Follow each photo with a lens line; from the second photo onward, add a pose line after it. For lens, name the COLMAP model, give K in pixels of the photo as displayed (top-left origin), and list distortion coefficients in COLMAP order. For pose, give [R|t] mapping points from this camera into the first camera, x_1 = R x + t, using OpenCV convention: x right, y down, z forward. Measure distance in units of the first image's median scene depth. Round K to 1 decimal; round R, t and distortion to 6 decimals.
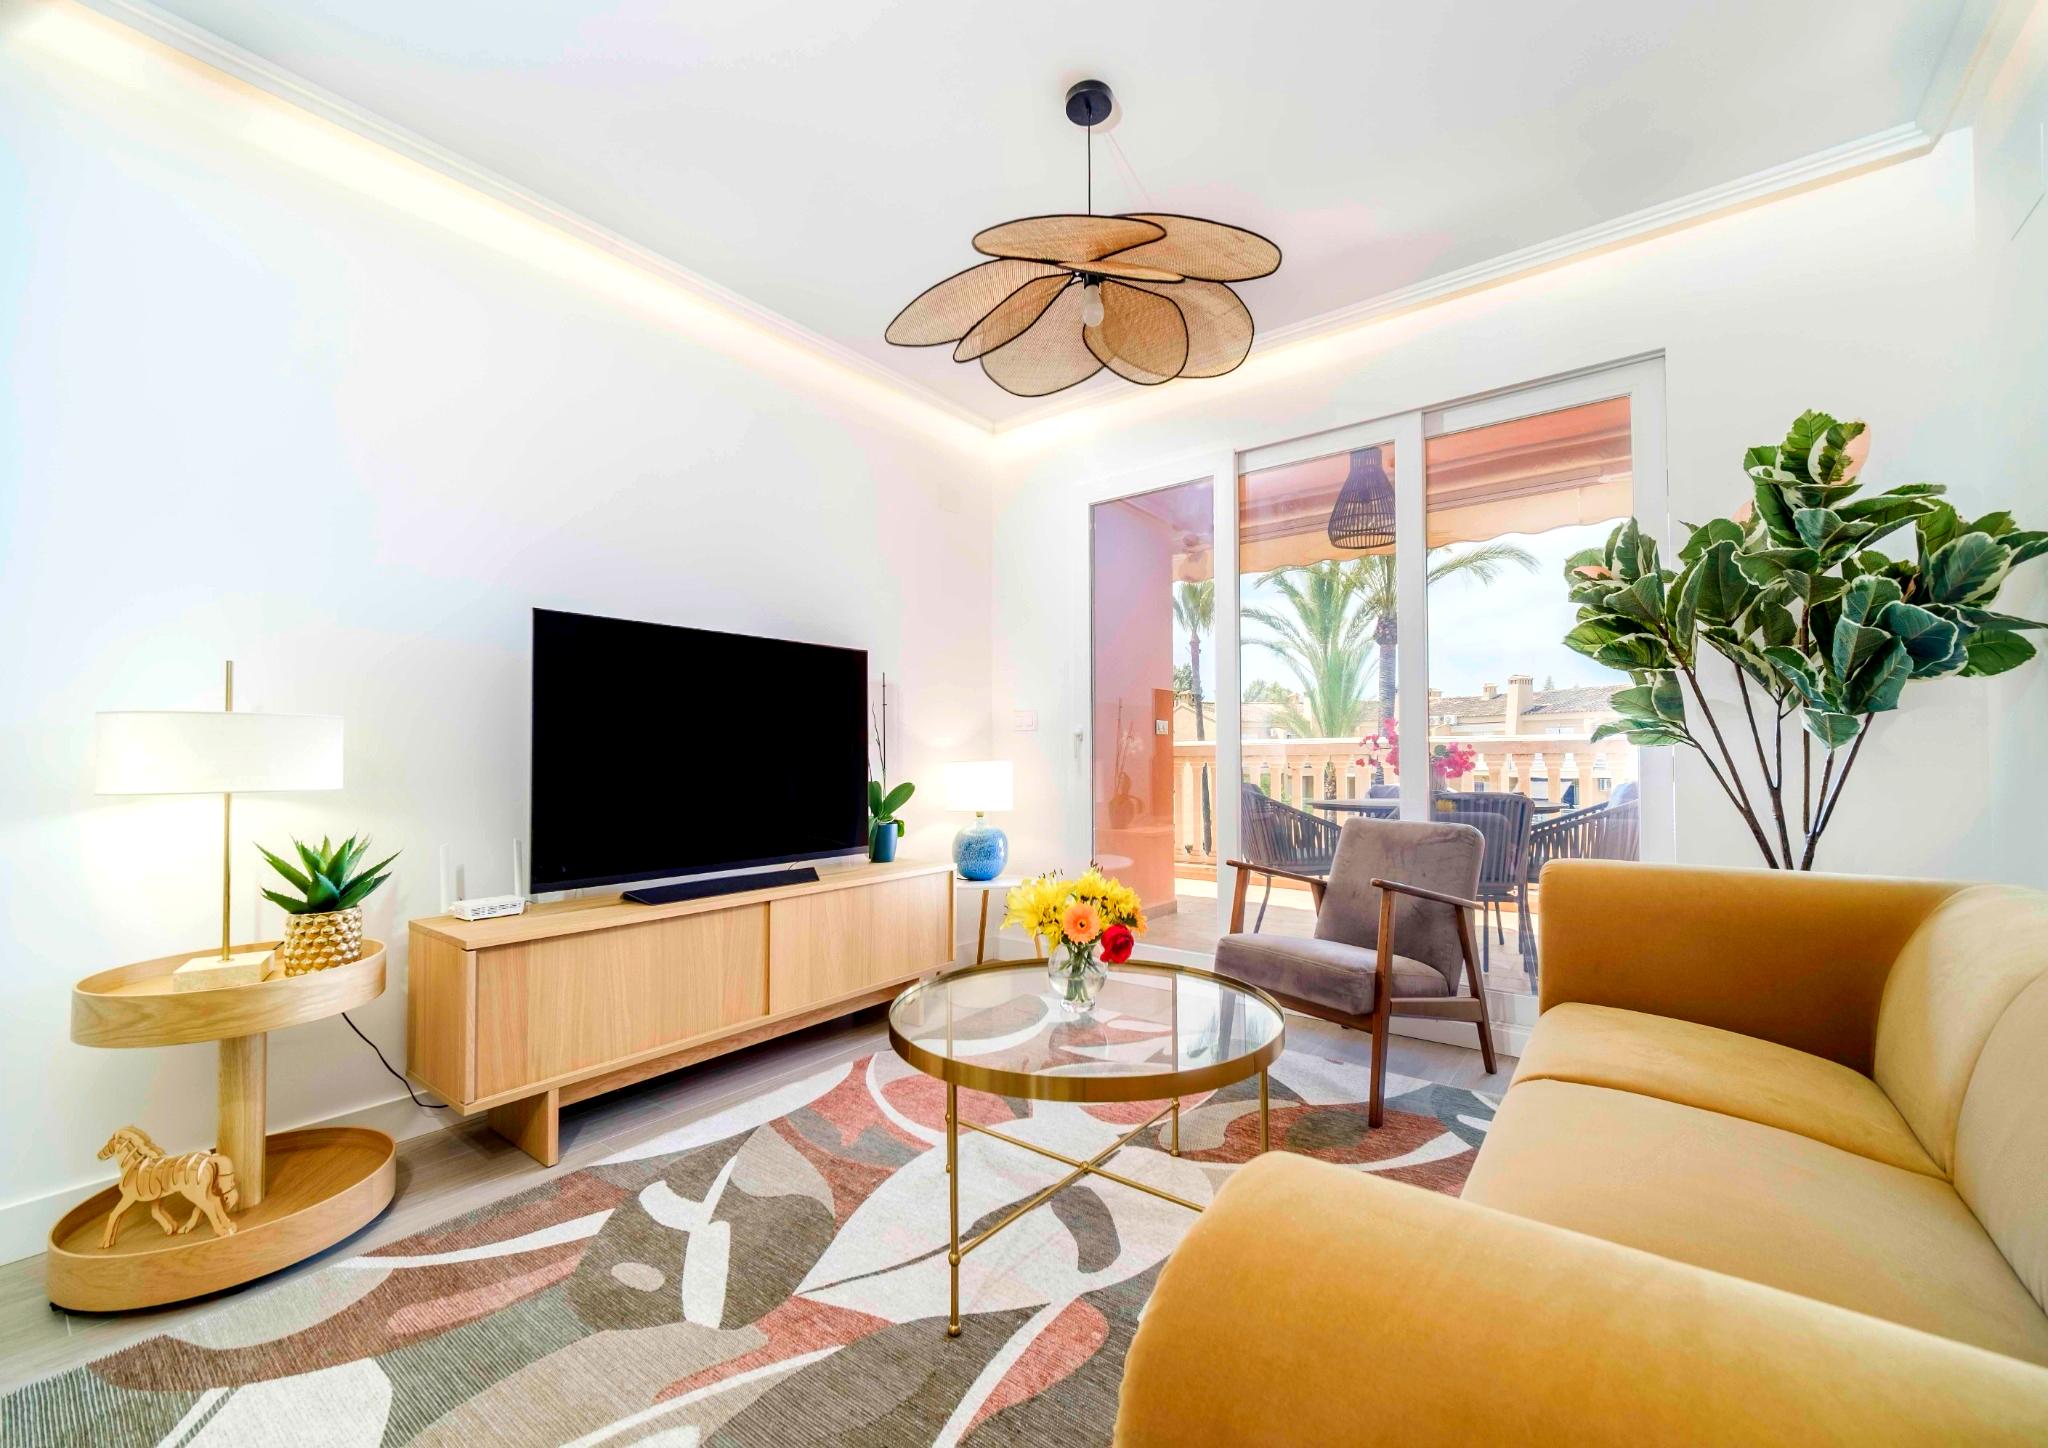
lens RADIAL K [[831.9, 0, 1023.1], [0, 831.9, 744.6], [0, 0, 1]] dist [-0.000201, -0.000093]
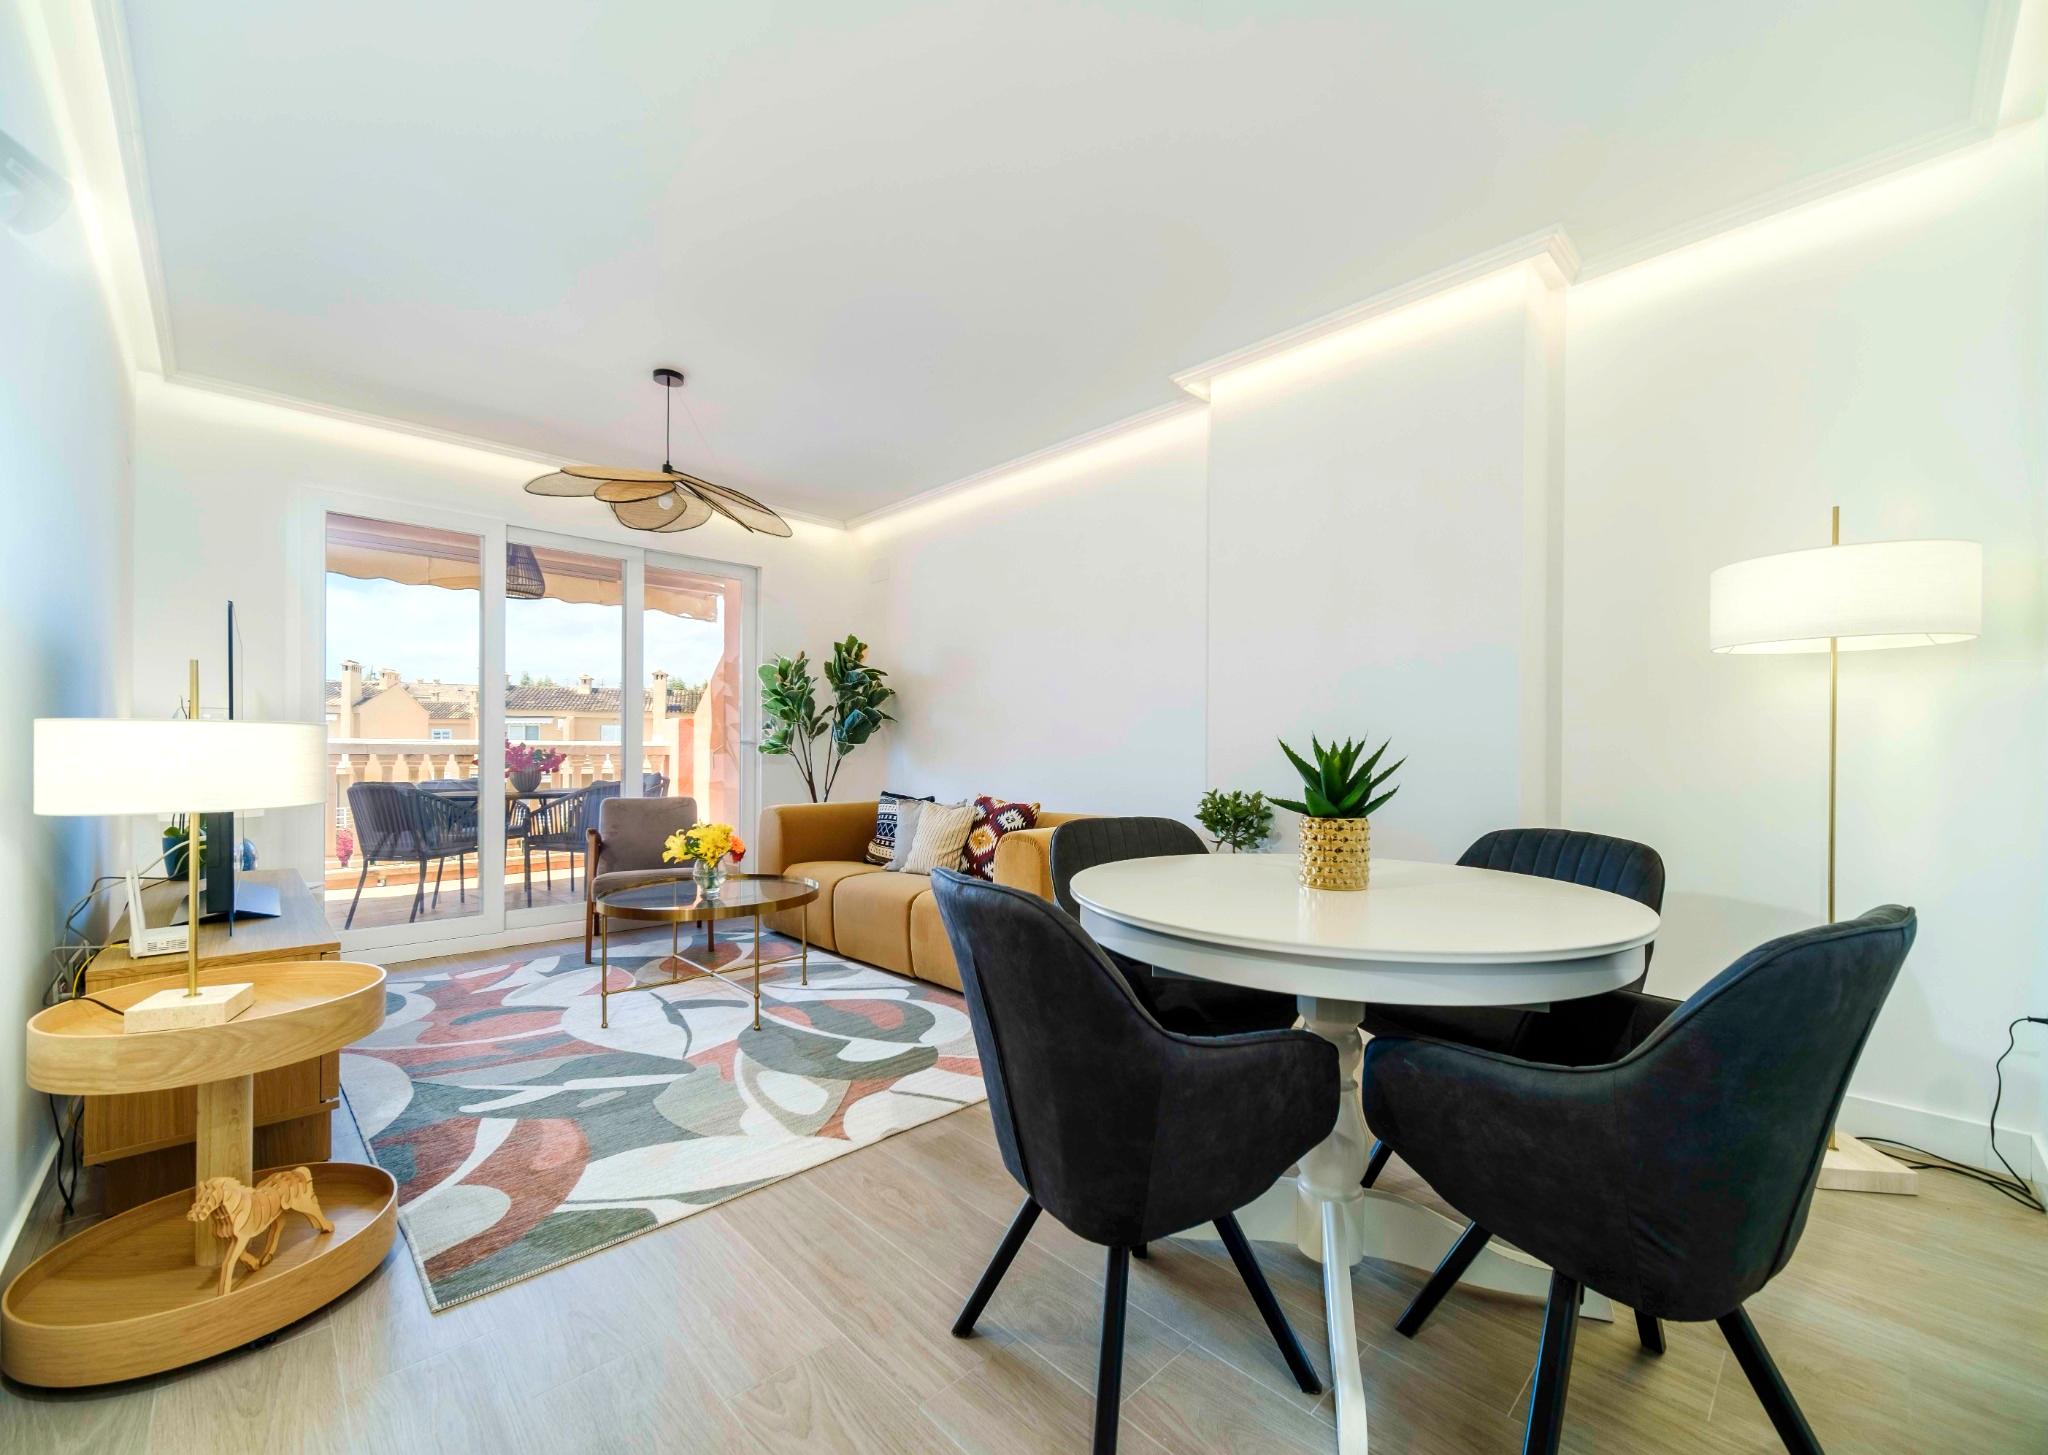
lens RADIAL K [[817.6, 0, 1022.3], [0, 817.6, 743.9], [0, 0, 1]] dist [0.000023, -0.000002]
pose [[0.148390, 0.019646, 0.988734, -1.680608], [-0.016731, 0.999709, -0.017353, 0.002846], [-0.988787, -0.013967, 0.148675, 0.022700]]
